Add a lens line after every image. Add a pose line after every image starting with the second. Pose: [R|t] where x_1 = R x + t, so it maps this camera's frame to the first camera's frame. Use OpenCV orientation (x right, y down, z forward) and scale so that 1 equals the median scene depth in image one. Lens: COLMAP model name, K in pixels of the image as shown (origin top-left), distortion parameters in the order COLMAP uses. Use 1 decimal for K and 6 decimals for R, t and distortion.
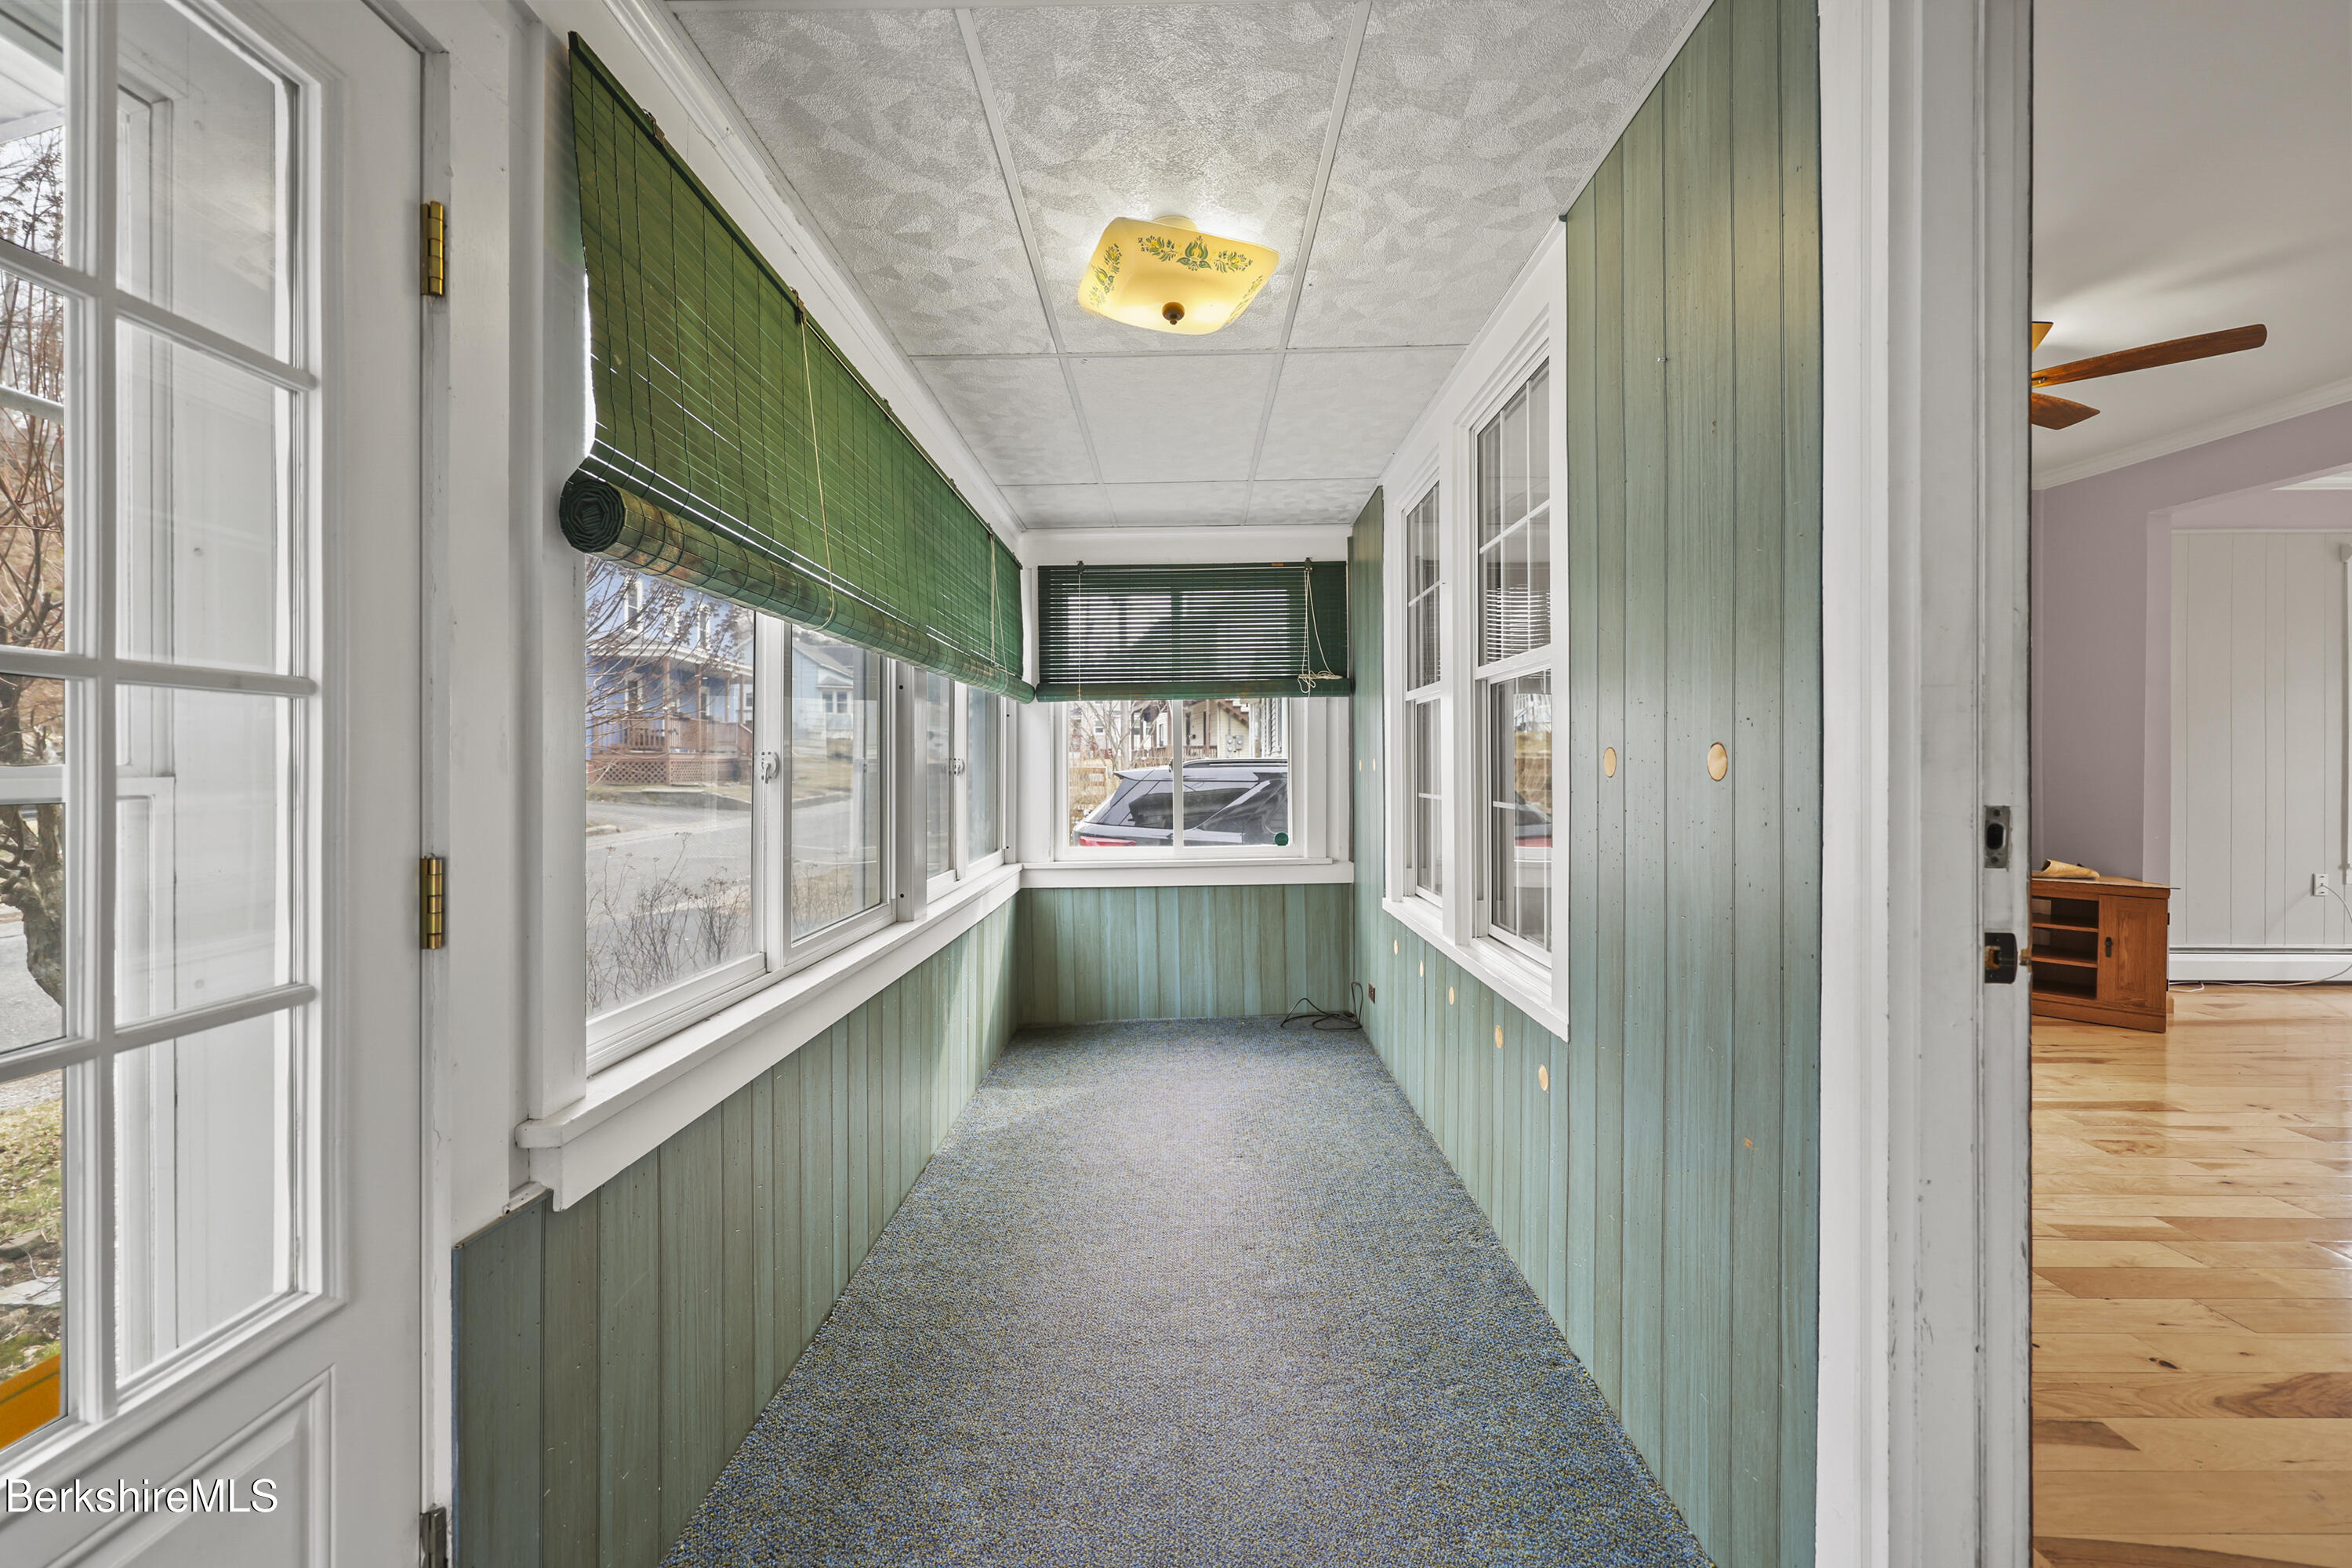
lens RADIAL K [[957.7, 0, 1185.4], [0, 957.7, 771.9], [0, 0, 1]] dist [-0.001223, -0.000180]
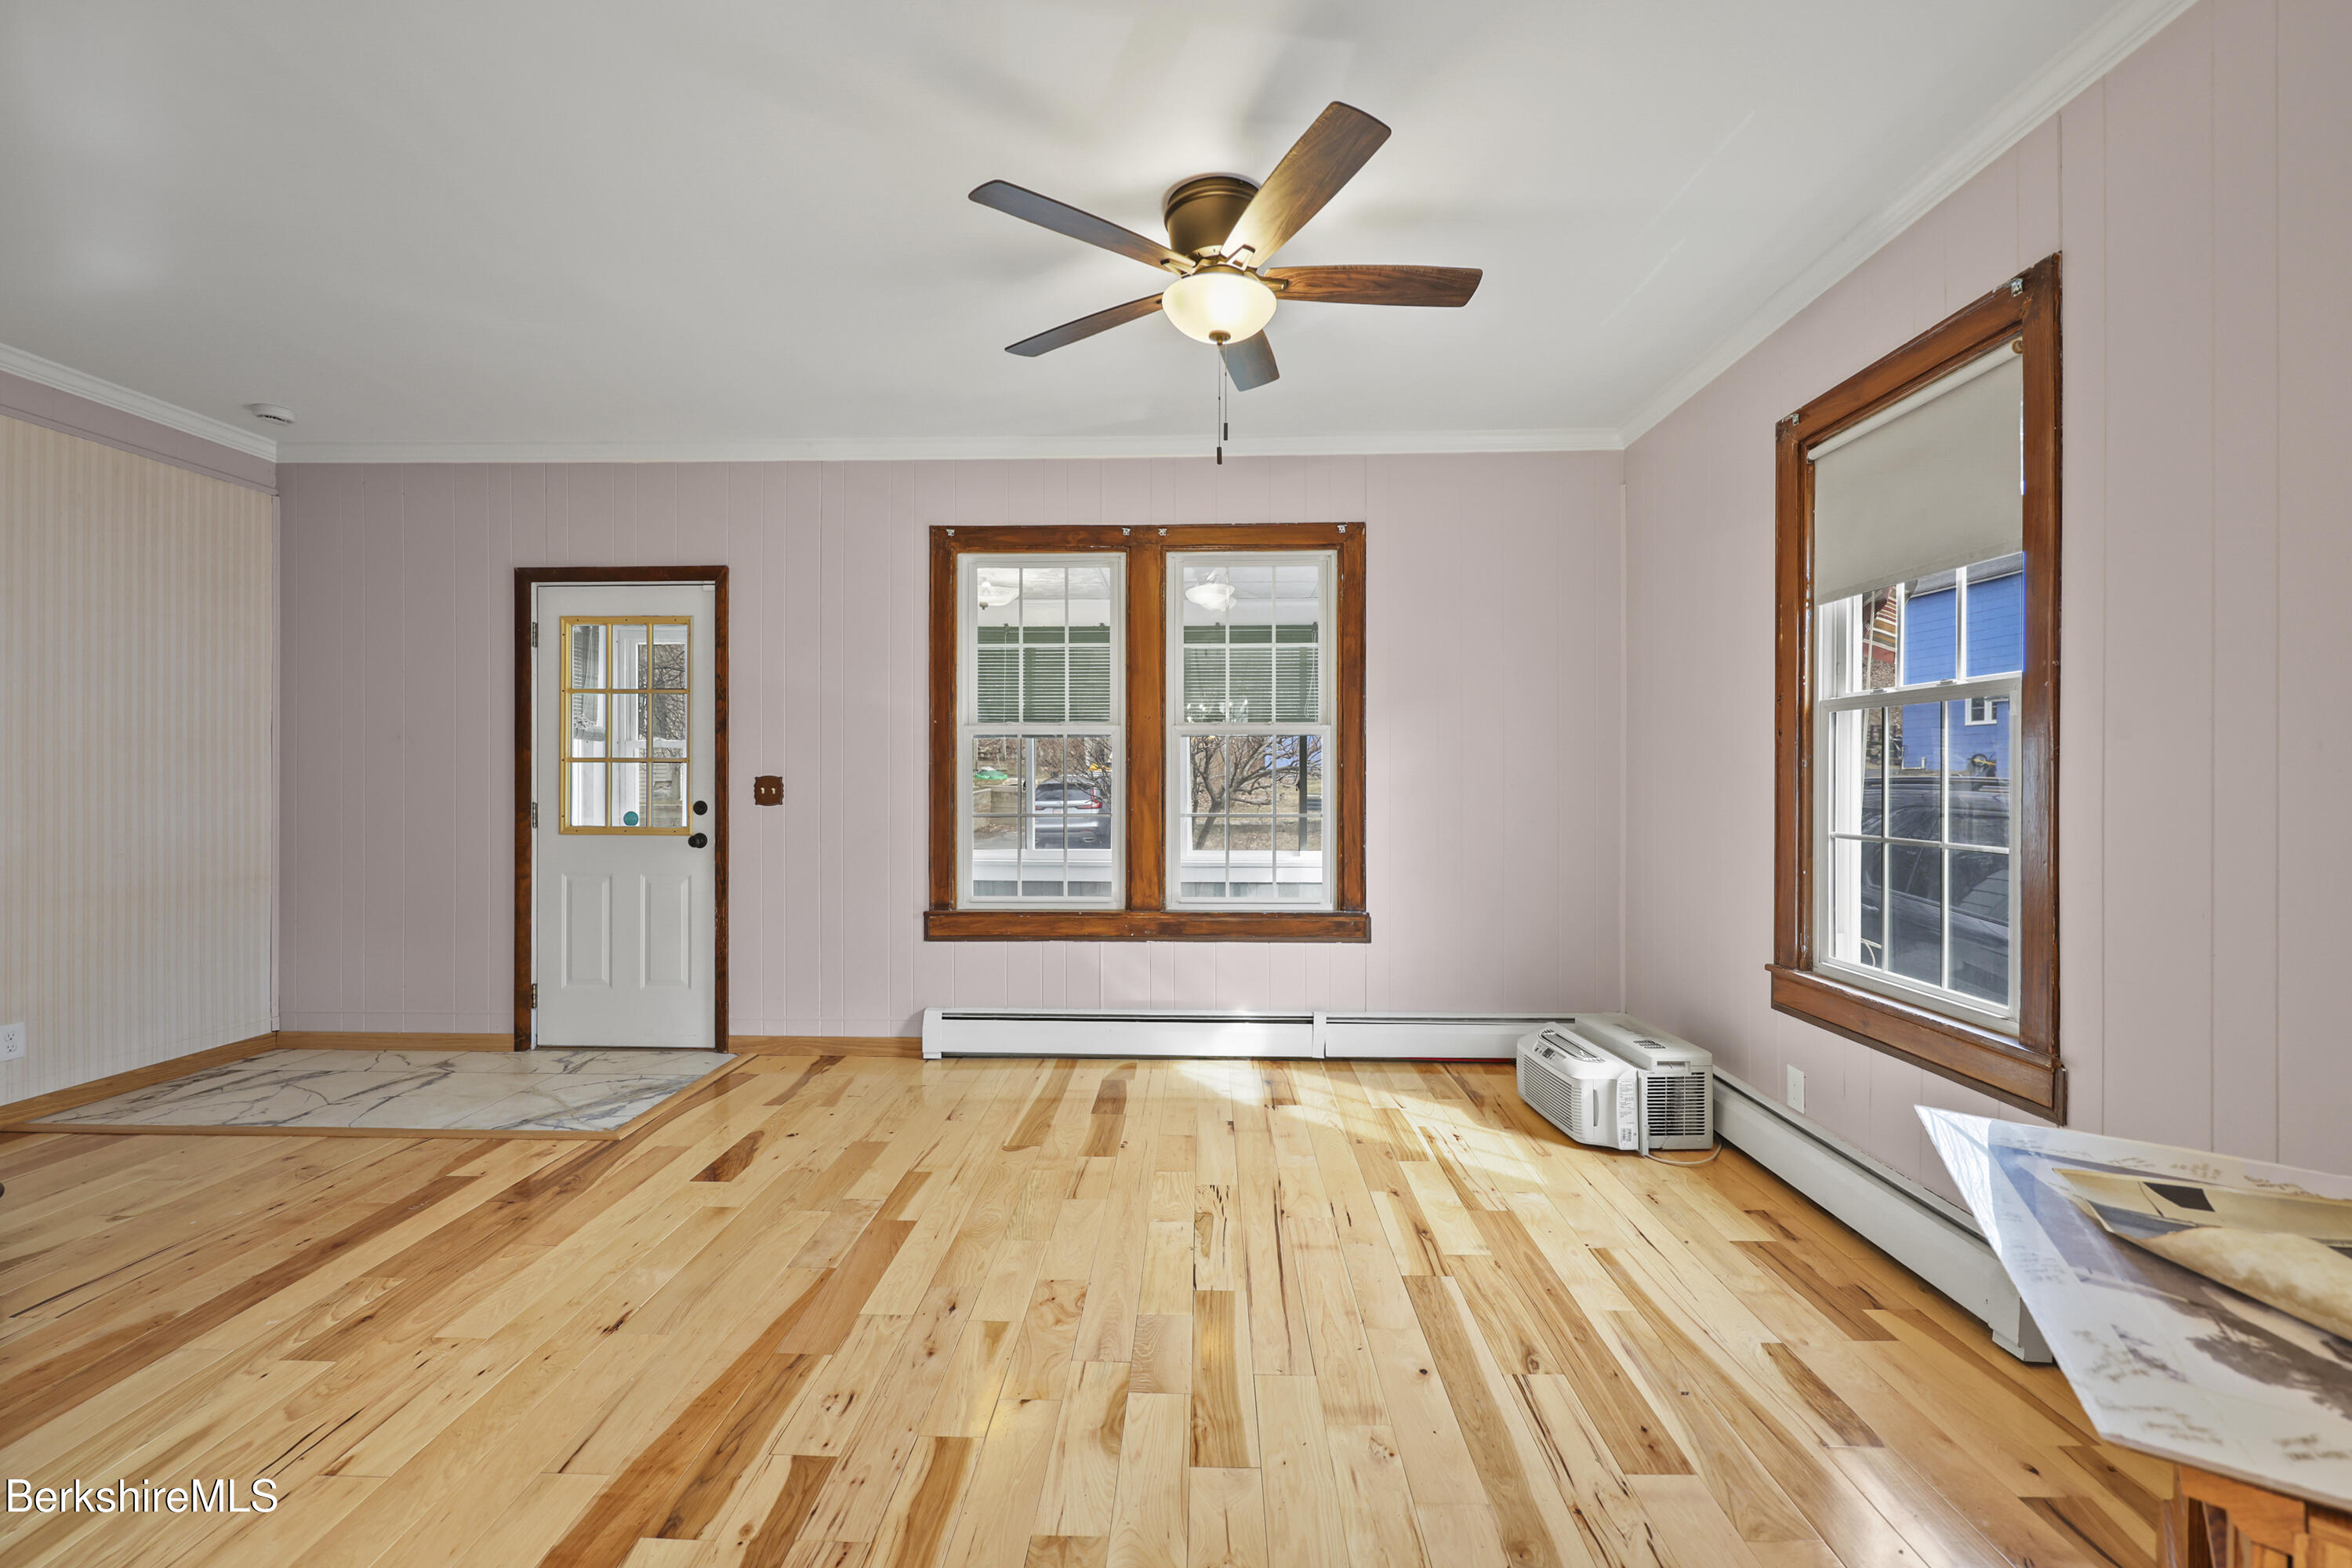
lens RADIAL K [[957.7, 0, 1174.7], [0, 957.7, 776.7], [0, 0, 1]] dist [-0.001223, -0.000180]
pose [[-0.034207, 0.005276, -0.999401, 2.137169], [-0.003348, 0.999980, 0.005394, -0.042678], [0.999409, 0.003531, -0.034189, 1.363455]]
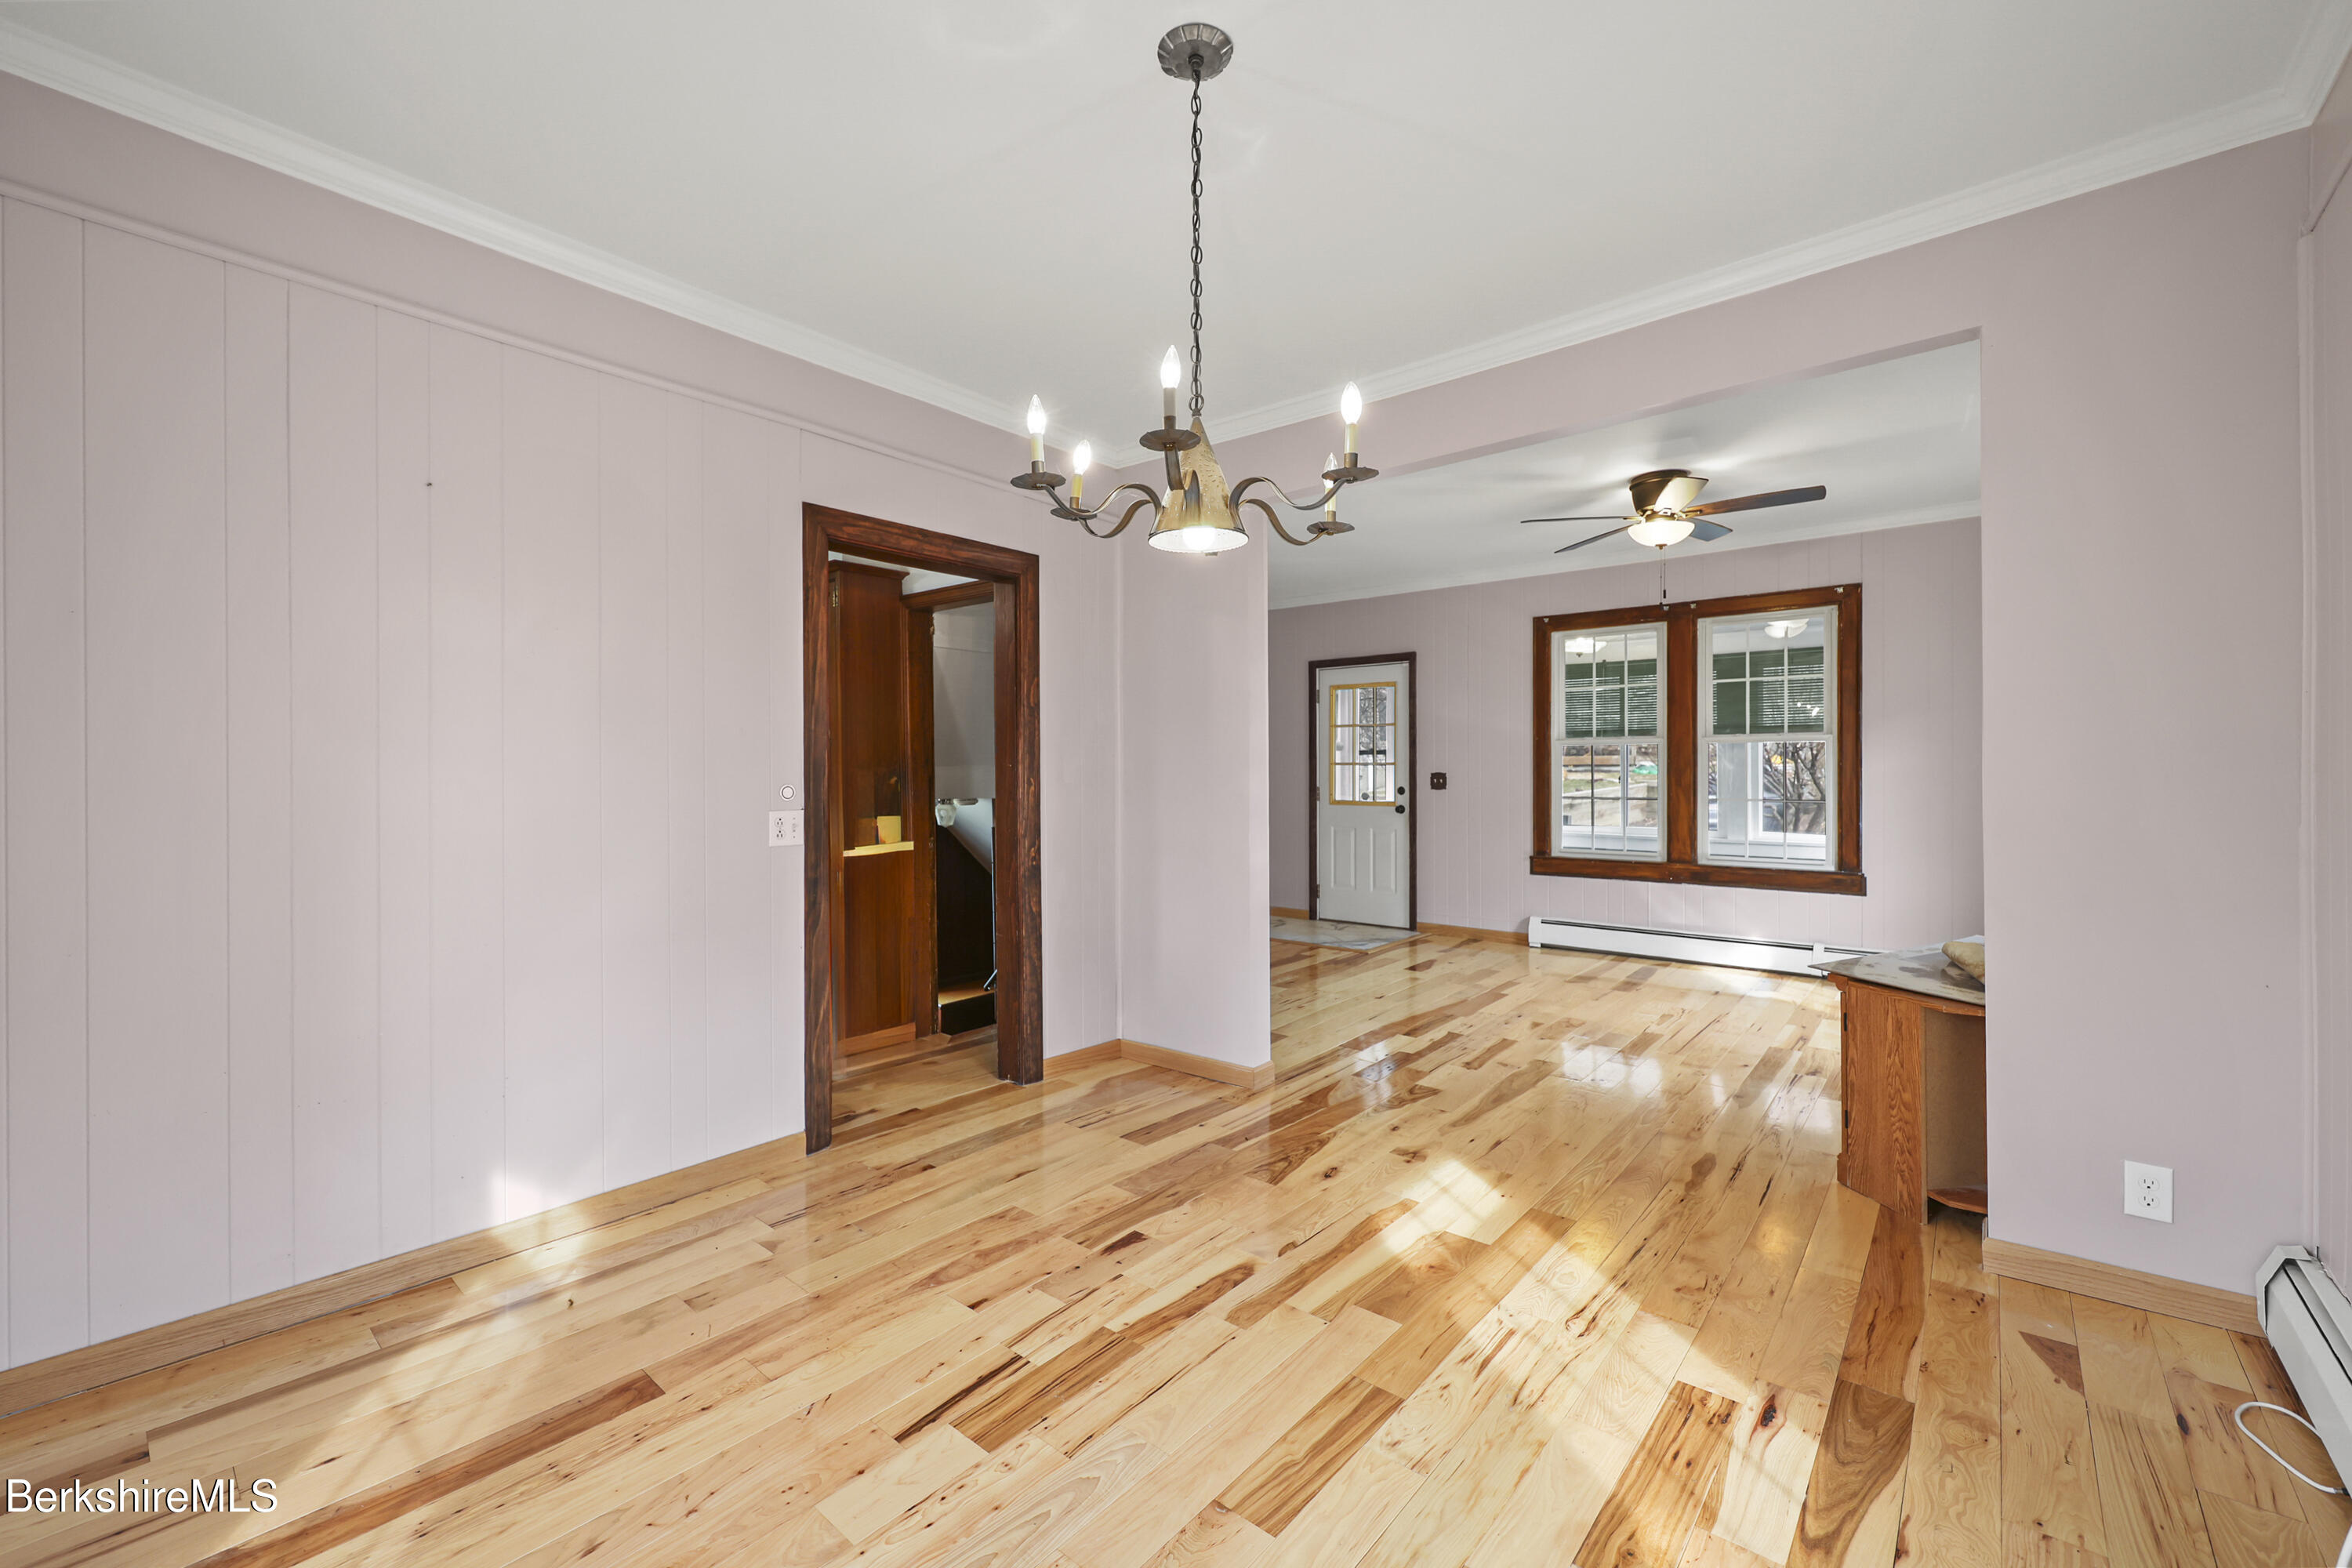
lens RADIAL K [[957.7, 0, 1189.8], [0, 957.7, 778.8], [0, 0, 1]] dist [-0.001223, -0.000180]
pose [[-0.635125, 0.012727, -0.772305, 3.230142], [0.003520, 0.999902, 0.013582, -0.055647], [0.772401, 0.005908, -0.635107, 1.867413]]
